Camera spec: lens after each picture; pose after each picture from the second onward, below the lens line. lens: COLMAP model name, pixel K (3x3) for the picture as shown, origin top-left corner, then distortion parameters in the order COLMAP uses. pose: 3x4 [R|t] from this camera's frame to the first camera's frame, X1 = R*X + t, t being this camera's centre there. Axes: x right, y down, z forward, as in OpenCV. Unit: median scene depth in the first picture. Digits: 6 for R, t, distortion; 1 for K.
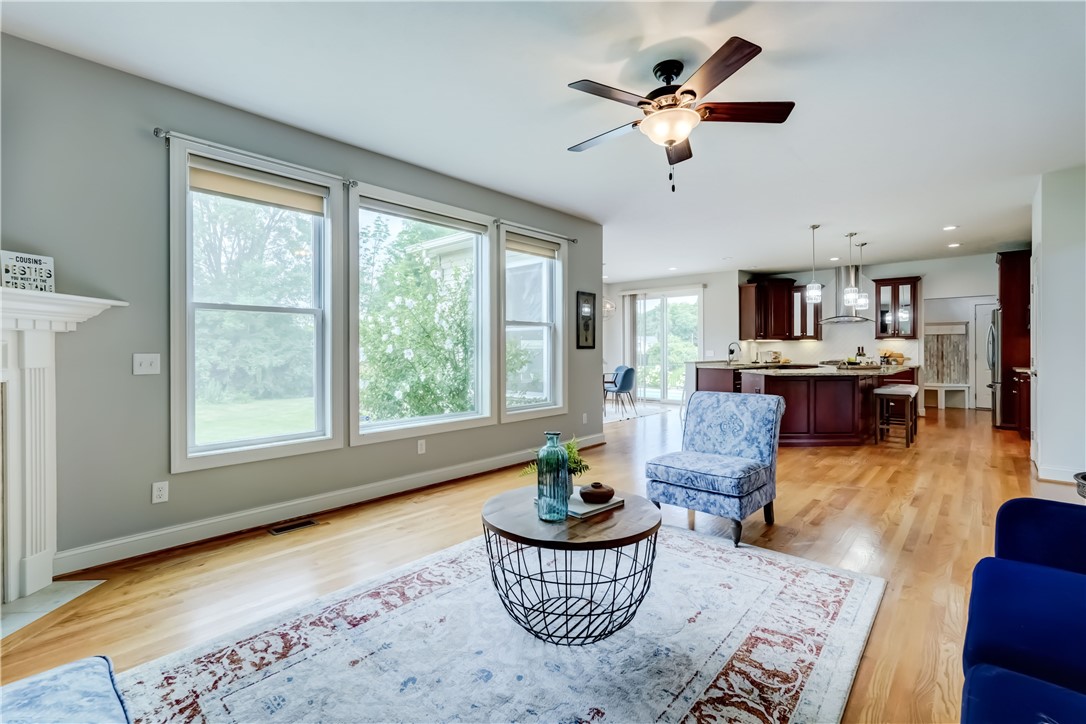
lens RADIAL K [[490.1, 0, 536.9], [0, 490.1, 354.2], [0, 0, 1]] dist [-0.011425, 0.003245]
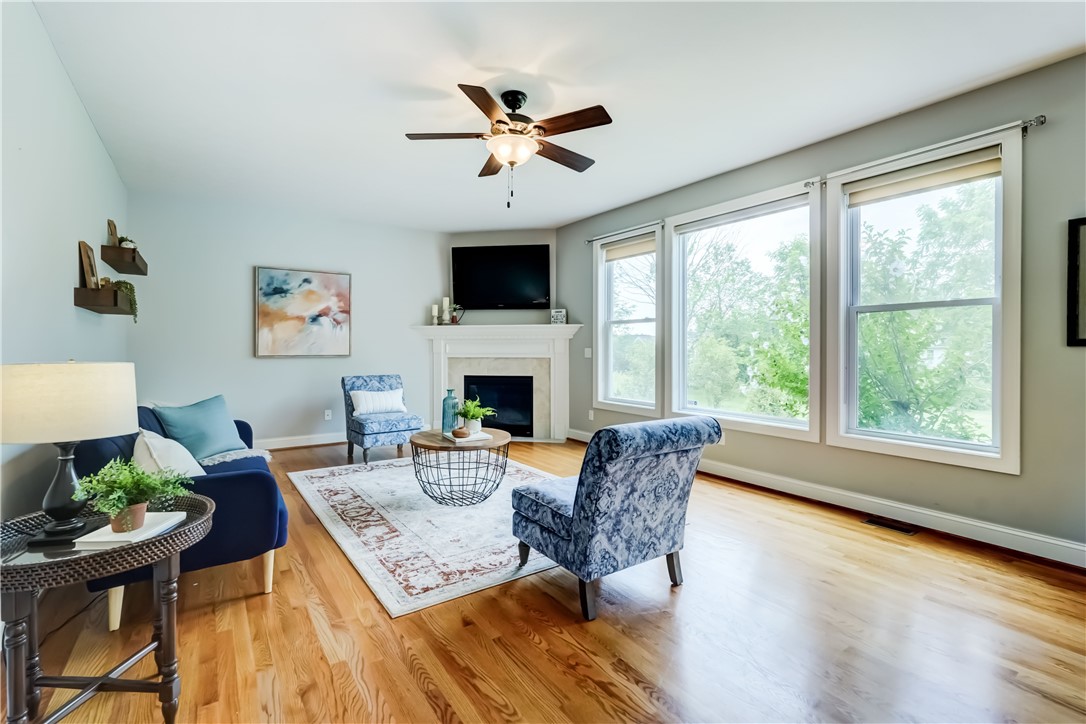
lens RADIAL K [[490.1, 0, 538.2], [0, 490.1, 353.4], [0, 0, 1]] dist [-0.011425, 0.003245]
pose [[-0.229308, 0.018643, -0.973175, 1.700687], [-0.006277, 0.999767, 0.020632, -0.026435], [0.973334, 0.010840, -0.229138, 1.644261]]
